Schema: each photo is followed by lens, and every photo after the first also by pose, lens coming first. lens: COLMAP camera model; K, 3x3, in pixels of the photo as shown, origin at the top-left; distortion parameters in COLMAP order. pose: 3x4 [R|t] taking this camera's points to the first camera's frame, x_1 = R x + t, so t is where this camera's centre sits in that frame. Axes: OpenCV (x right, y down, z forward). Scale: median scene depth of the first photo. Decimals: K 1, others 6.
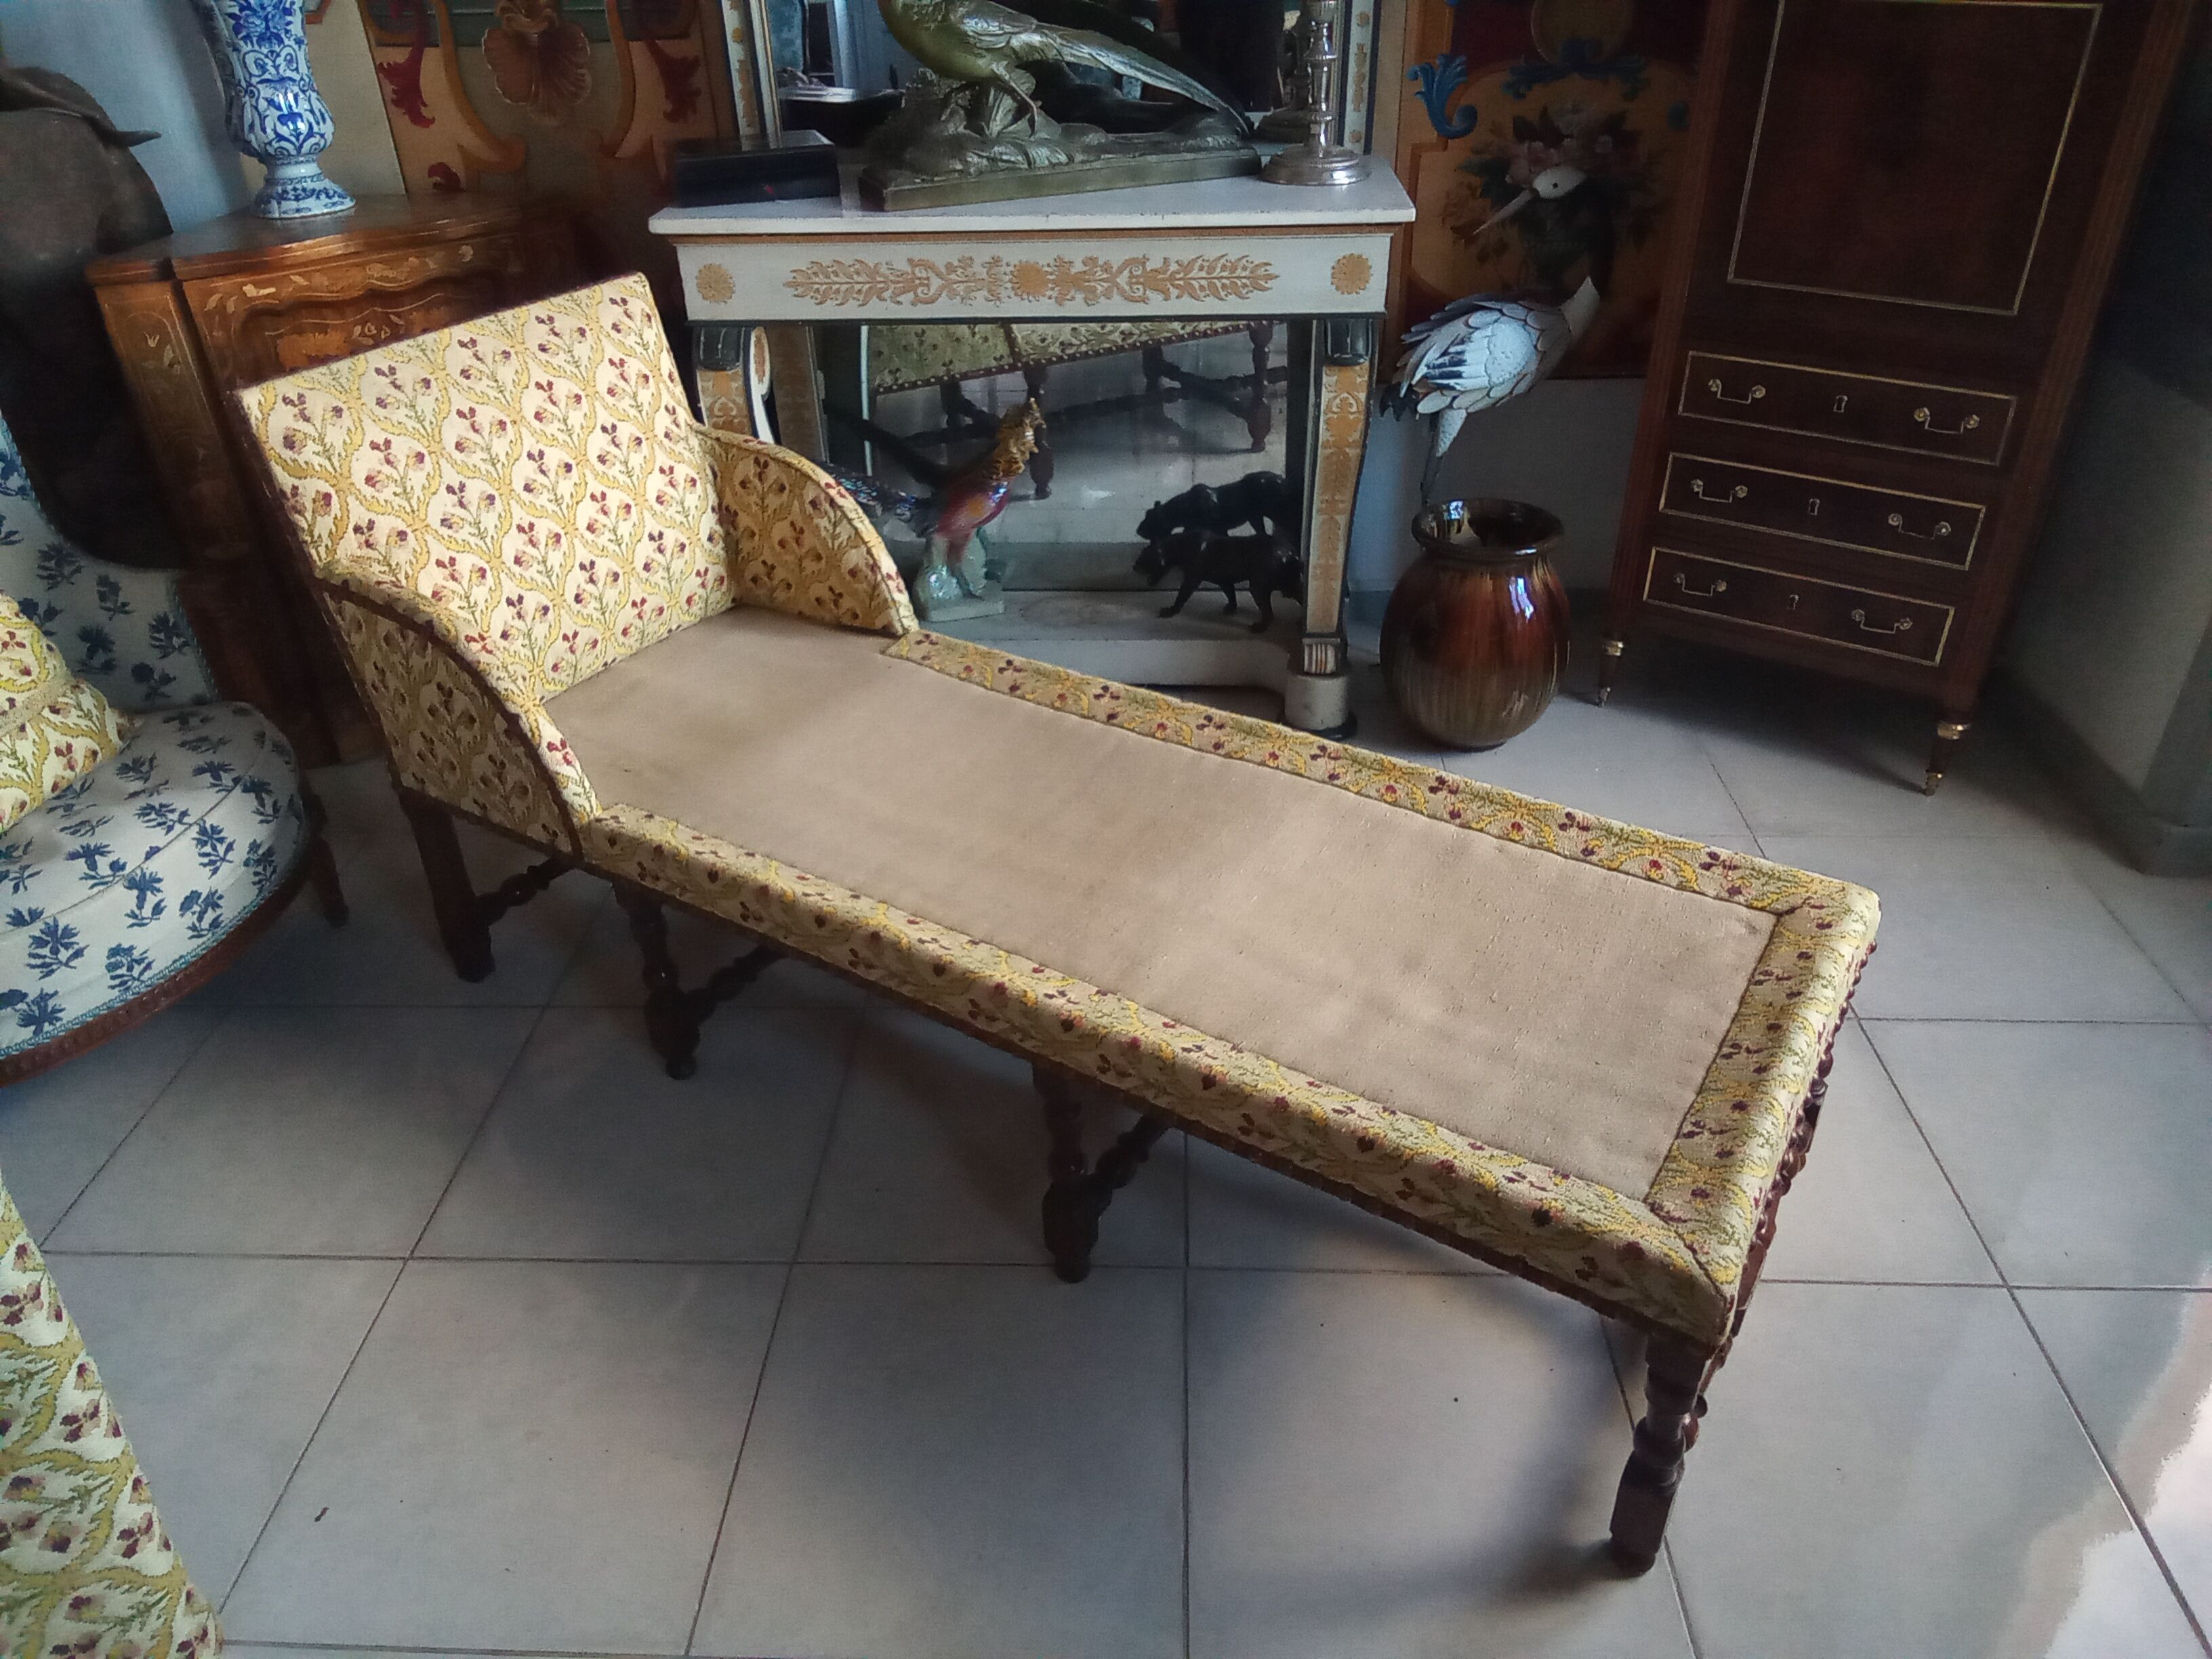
lens RADIAL K [[1518.5, 0, 1095.6], [0, 1518.5, 830.9], [0, 0, 1]] dist [0.063965, -0.077656]
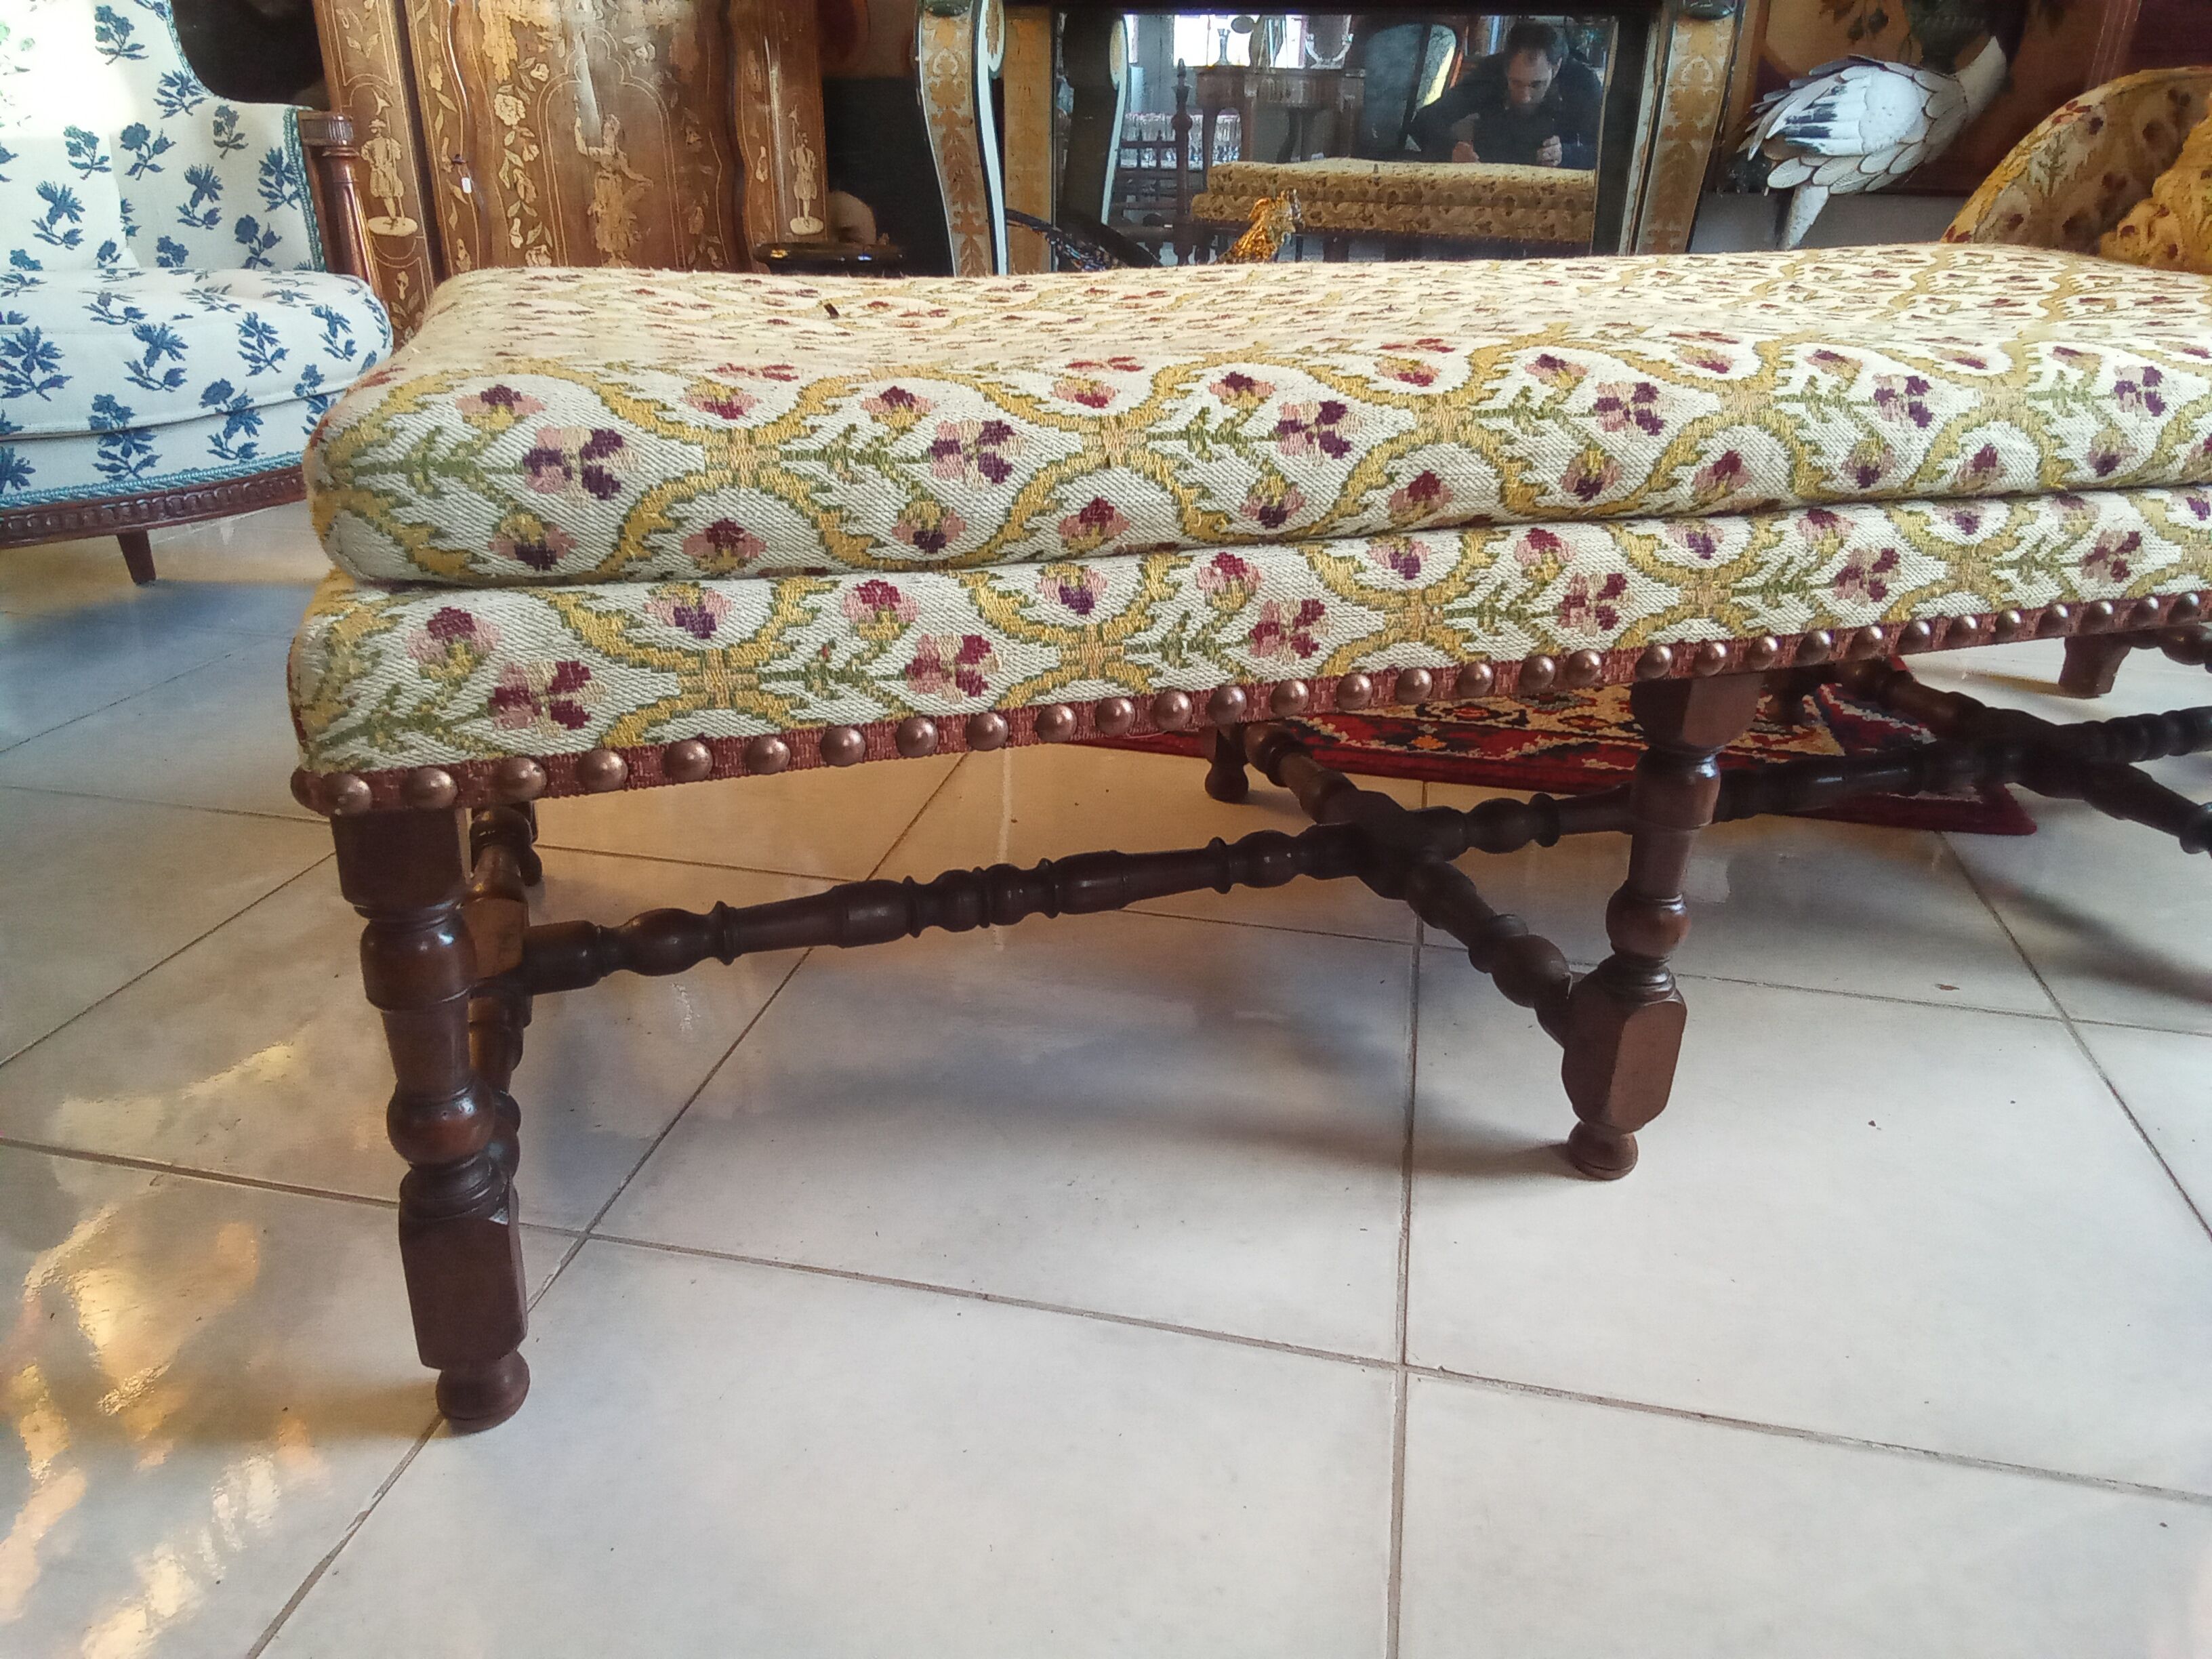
lens RADIAL K [[1518.5, 0, 1094.0], [0, 1518.5, 828.3], [0, 0, 1]] dist [0.063965, -0.077656]
pose [[0.985352, 0.108443, -0.131612, 0.000506], [-0.126896, 0.981836, -0.141049, 0.258029], [0.113925, 0.155684, 0.981215, 0.229721]]
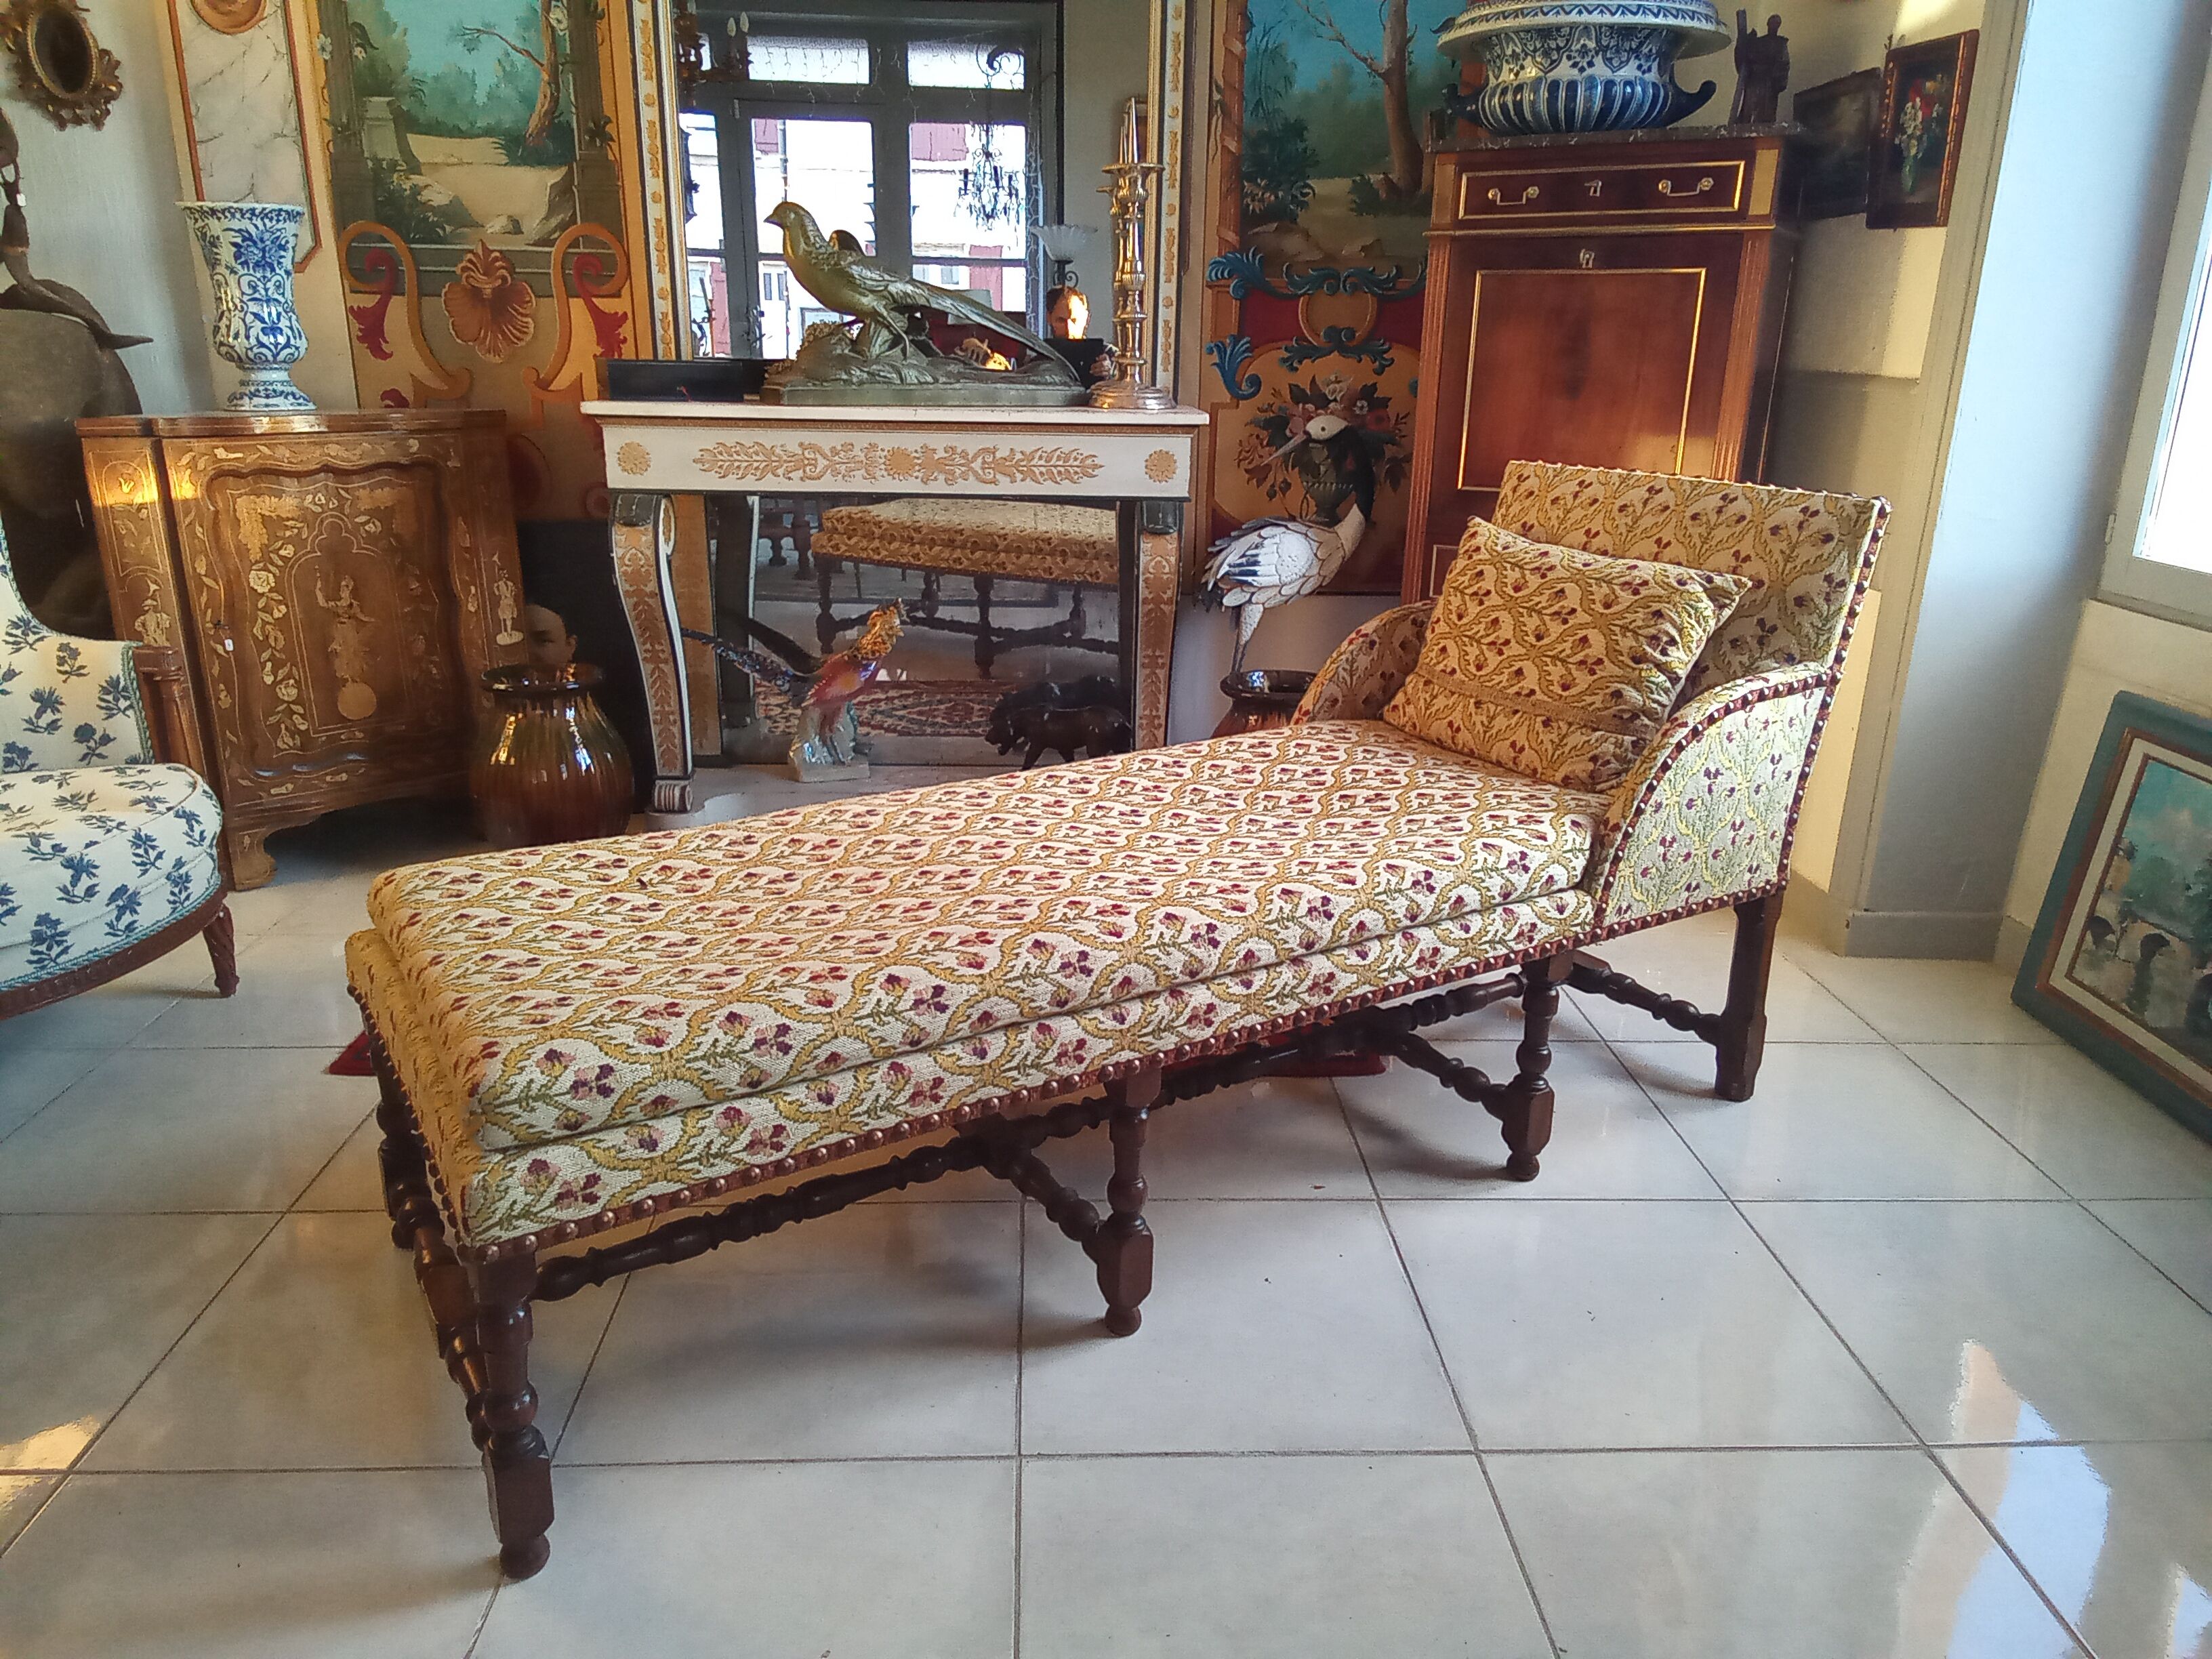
lens RADIAL K [[1518.5, 0, 1097.7], [0, 1518.5, 827.6], [0, 0, 1]] dist [0.063965, -0.077656]
pose [[0.995573, 0.013529, 0.093014, 0.004511], [0.011115, 0.965697, -0.259433, 0.230458], [-0.093334, 0.259318, 0.961272, -0.103297]]
